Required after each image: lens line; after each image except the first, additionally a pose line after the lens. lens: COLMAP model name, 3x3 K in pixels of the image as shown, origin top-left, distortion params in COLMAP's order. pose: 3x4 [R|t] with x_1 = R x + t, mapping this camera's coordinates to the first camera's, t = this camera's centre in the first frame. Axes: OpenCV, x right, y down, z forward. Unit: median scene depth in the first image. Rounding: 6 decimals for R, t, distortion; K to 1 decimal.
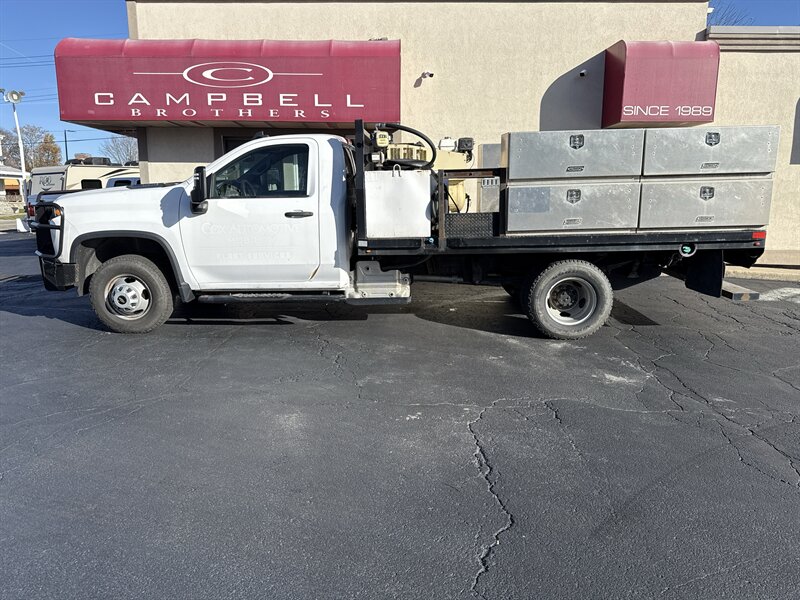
lens RADIAL K [[553.5, 0, 403.0], [0, 553.5, 299.0], [0, 0, 1]] dist [0.000859, -0.007671]
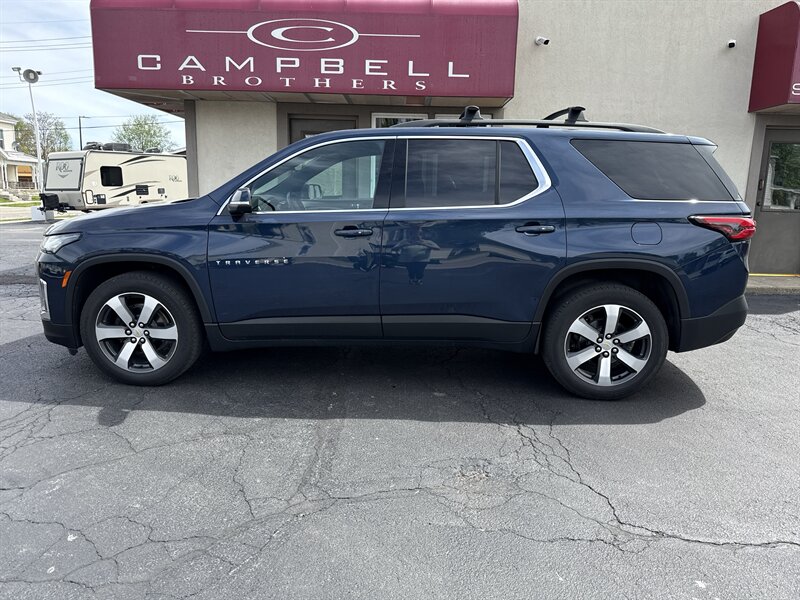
lens RADIAL K [[553.5, 0, 403.0], [0, 553.5, 299.0], [0, 0, 1]] dist [0.000859, -0.007671]
pose [[0.999686, 0.022387, -0.011248, -0.150849], [-0.022295, 0.999718, 0.008175, -0.029476], [0.011428, -0.007921, 0.999903, 0.189661]]
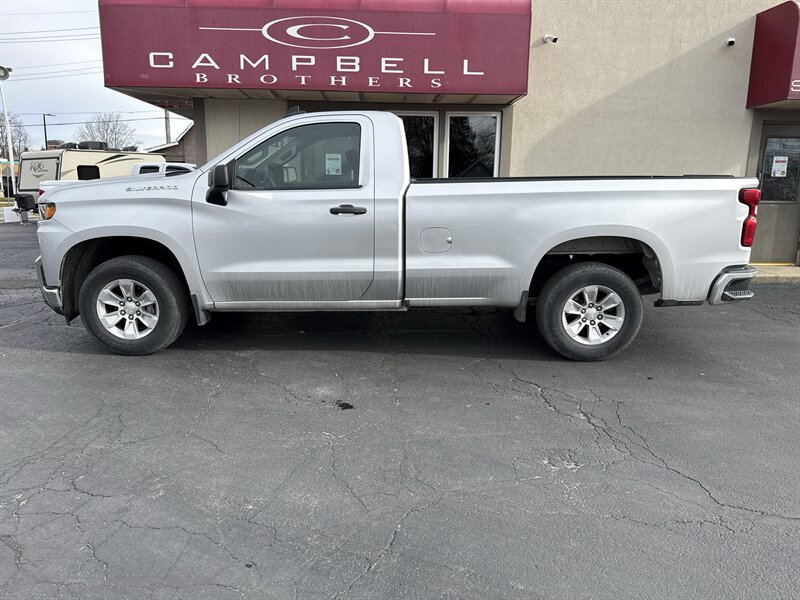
lens RADIAL K [[551.5, 0, 401.1], [0, 551.5, 297.6], [0, 0, 1]] dist [0.001187, -0.008009]
pose [[0.999276, 0.001098, 0.038039, -0.223634], [-0.001606, 0.999910, 0.013335, -0.029847], [-0.038021, -0.013386, 0.999187, 0.186123]]
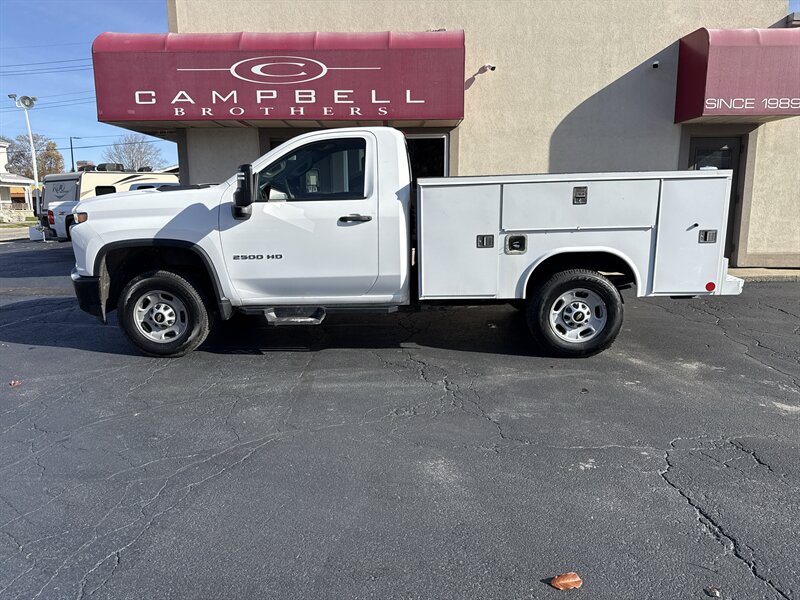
lens RADIAL K [[551.5, 0, 399.9], [0, 551.5, 298.6], [0, 0, 1]] dist [0.008736, -0.014852]
pose [[0.999937, -0.010036, -0.005075, -0.111278], [0.009999, 0.999924, -0.007219, -0.013358], [0.005147, 0.007168, 0.999961, 0.077339]]
